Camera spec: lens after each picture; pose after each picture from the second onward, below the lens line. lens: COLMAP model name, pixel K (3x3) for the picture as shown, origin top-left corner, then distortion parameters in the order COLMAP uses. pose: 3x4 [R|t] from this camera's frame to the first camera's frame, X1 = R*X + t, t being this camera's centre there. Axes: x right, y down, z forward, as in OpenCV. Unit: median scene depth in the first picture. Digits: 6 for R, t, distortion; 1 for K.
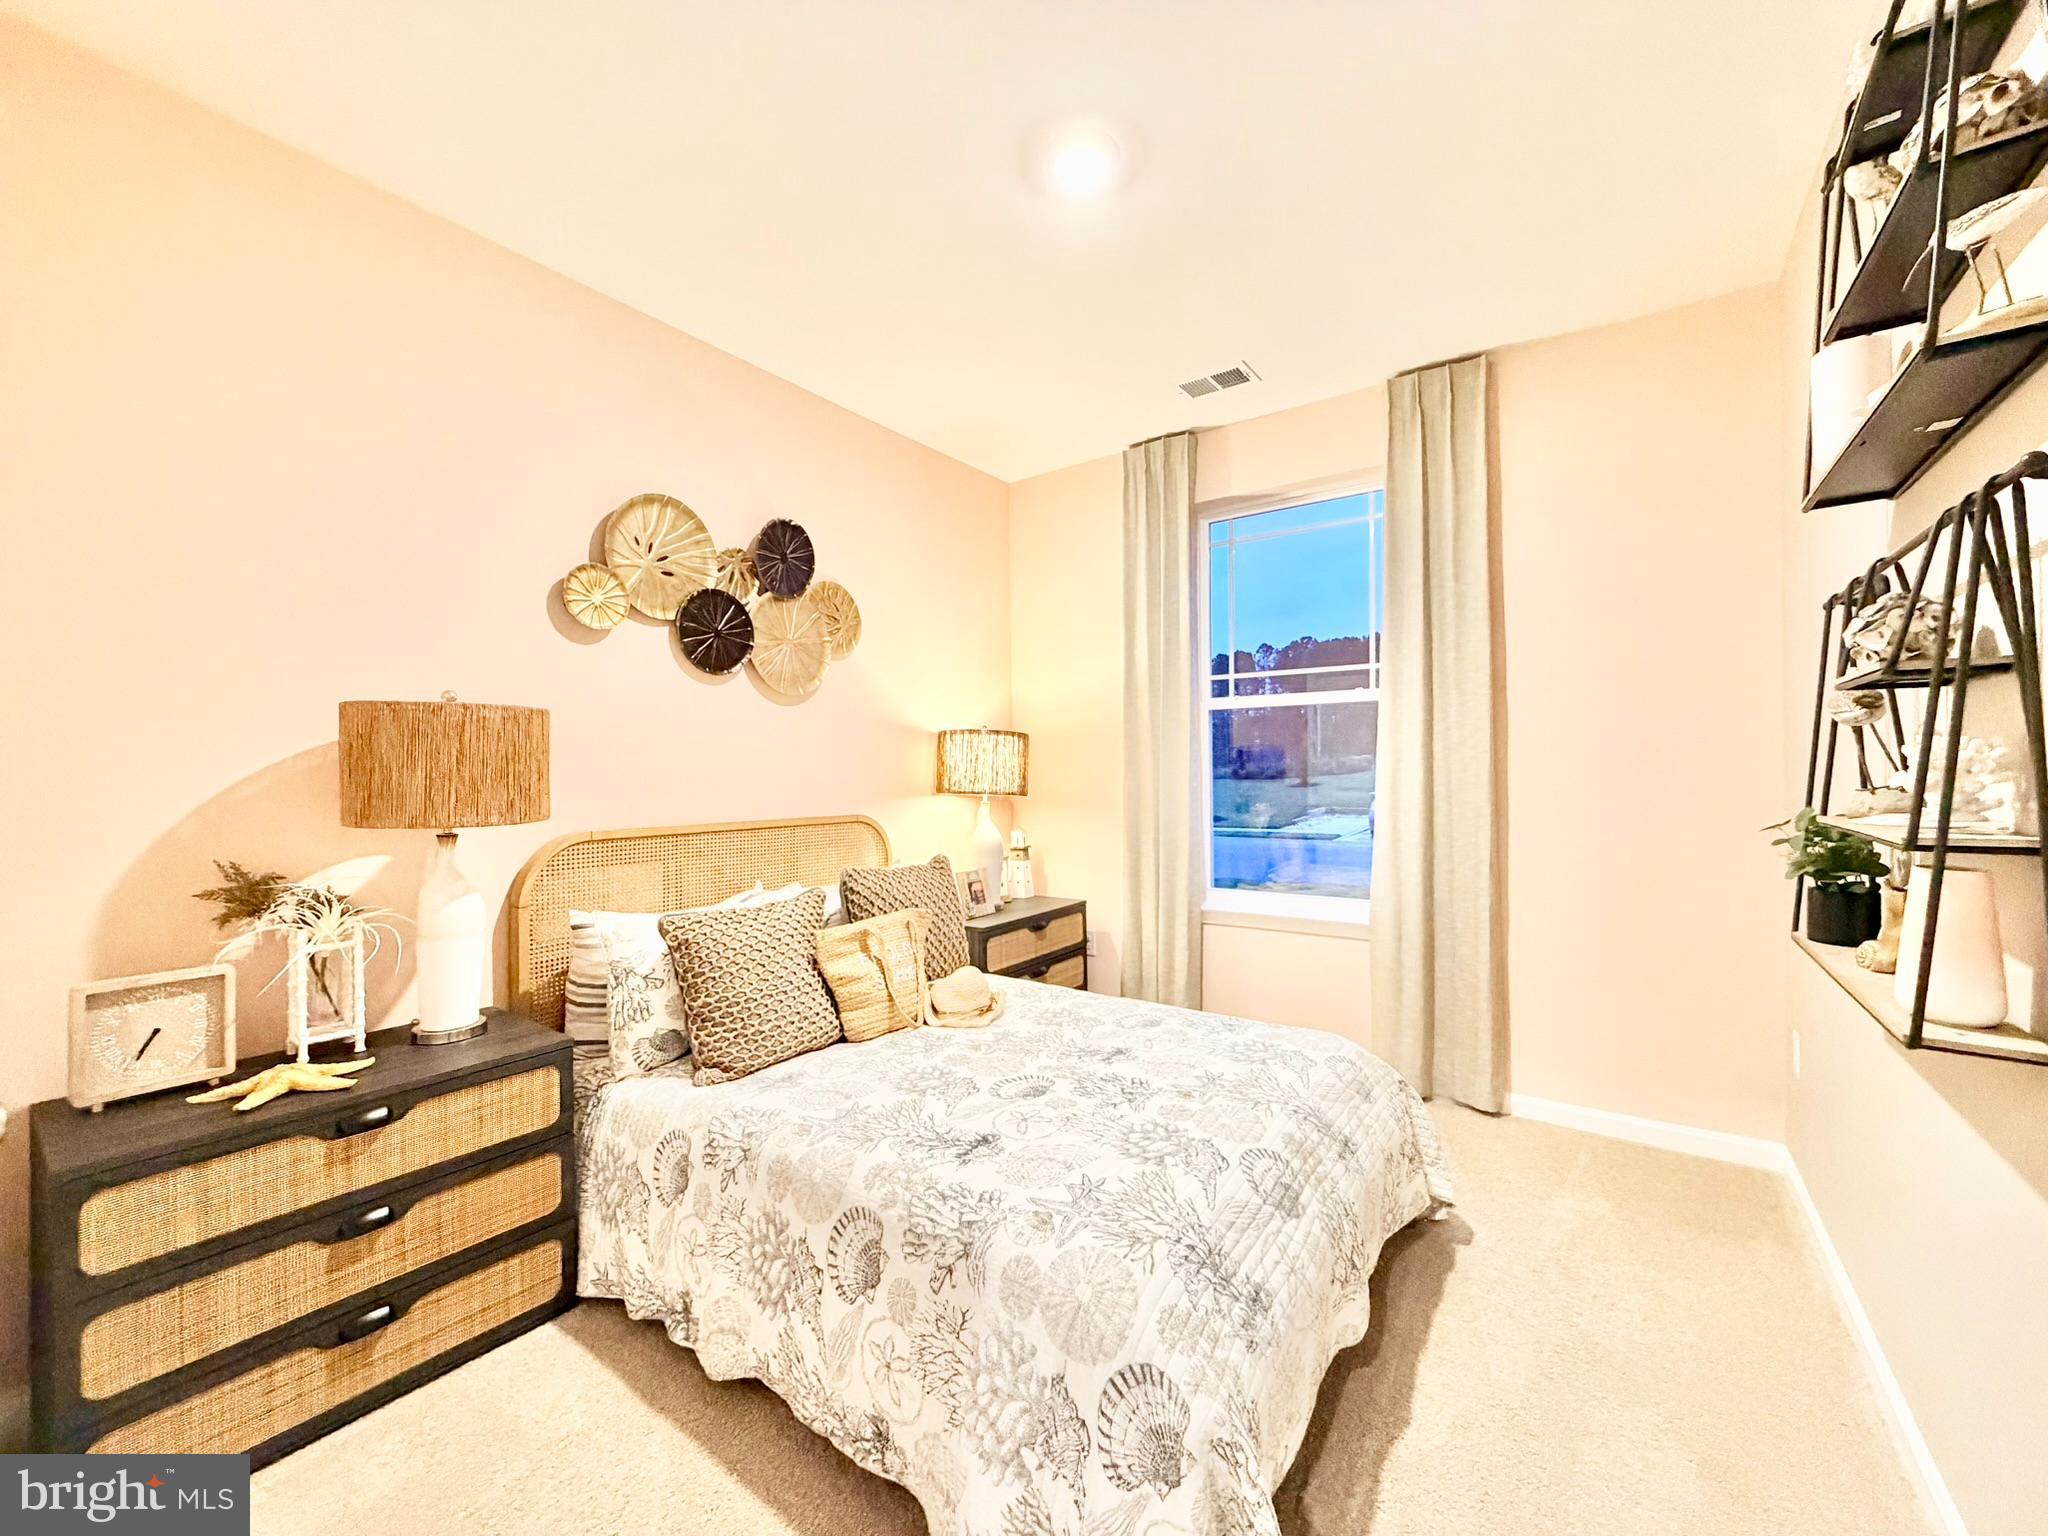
lens RADIAL K [[816.5, 0, 1024.0], [0, 816.5, 725.1], [0, 0, 1]] dist [0.000489, 0.000032]
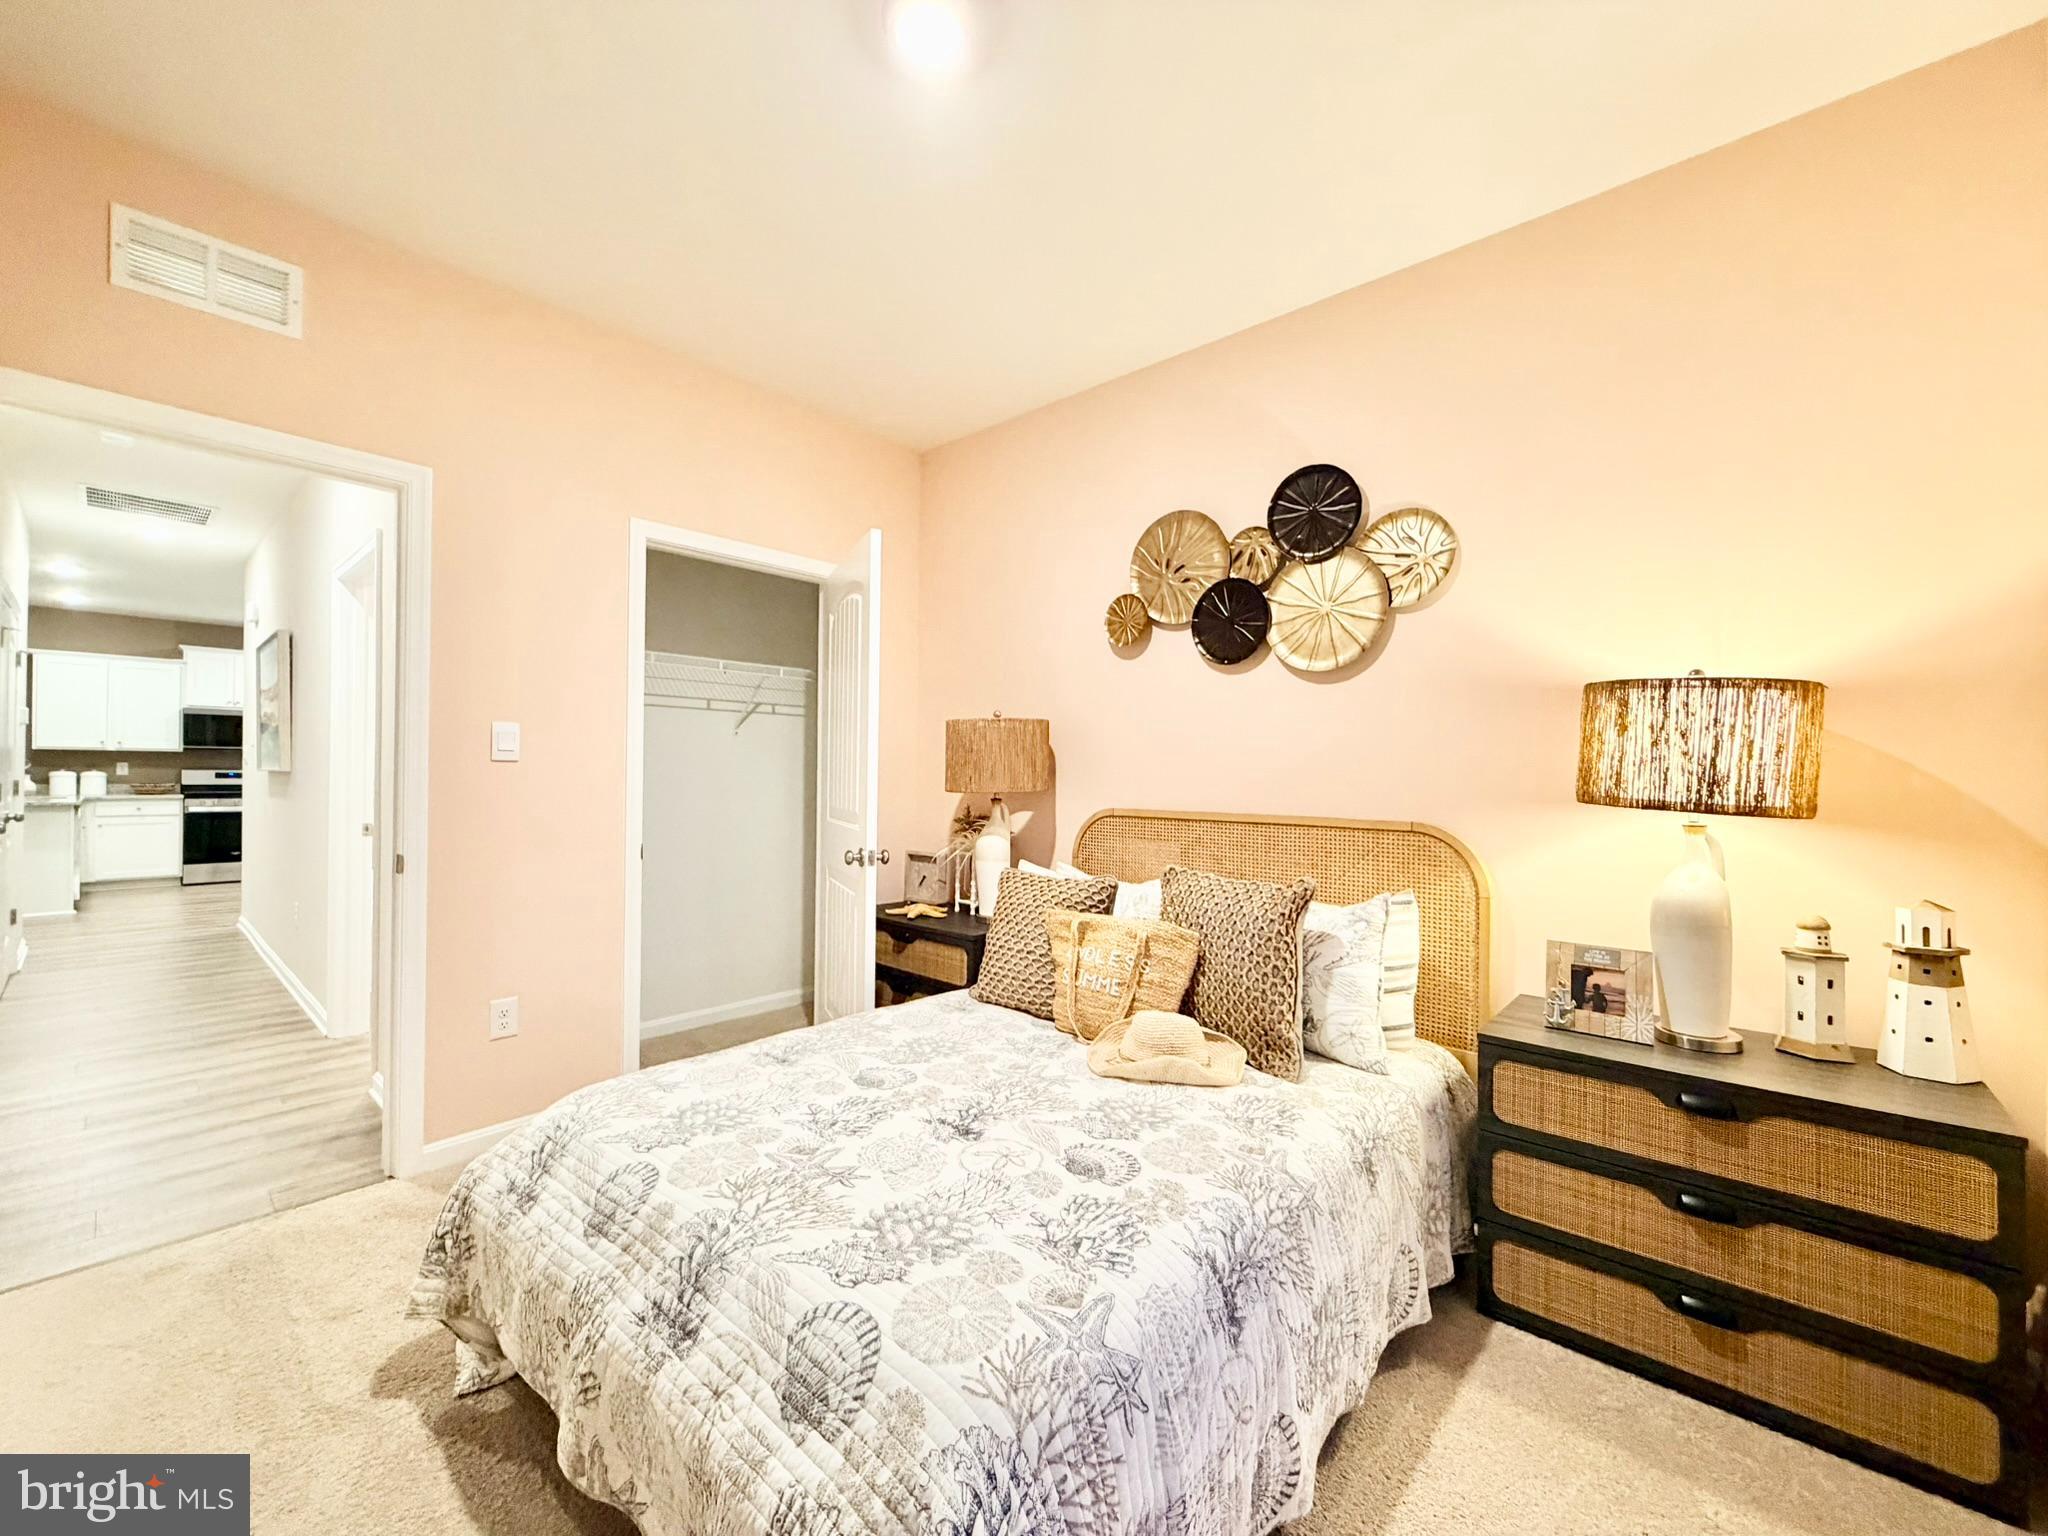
lens RADIAL K [[830.8, 0, 1024.0], [0, 830.8, 768.0], [0, 0, 1]] dist [-0.001810, 0.000019]
pose [[-0.120981, 0.023537, -0.992376, 0.671829], [0.065146, 0.997752, 0.015722, 0.031734], [0.990515, -0.062747, -0.122243, 0.885685]]
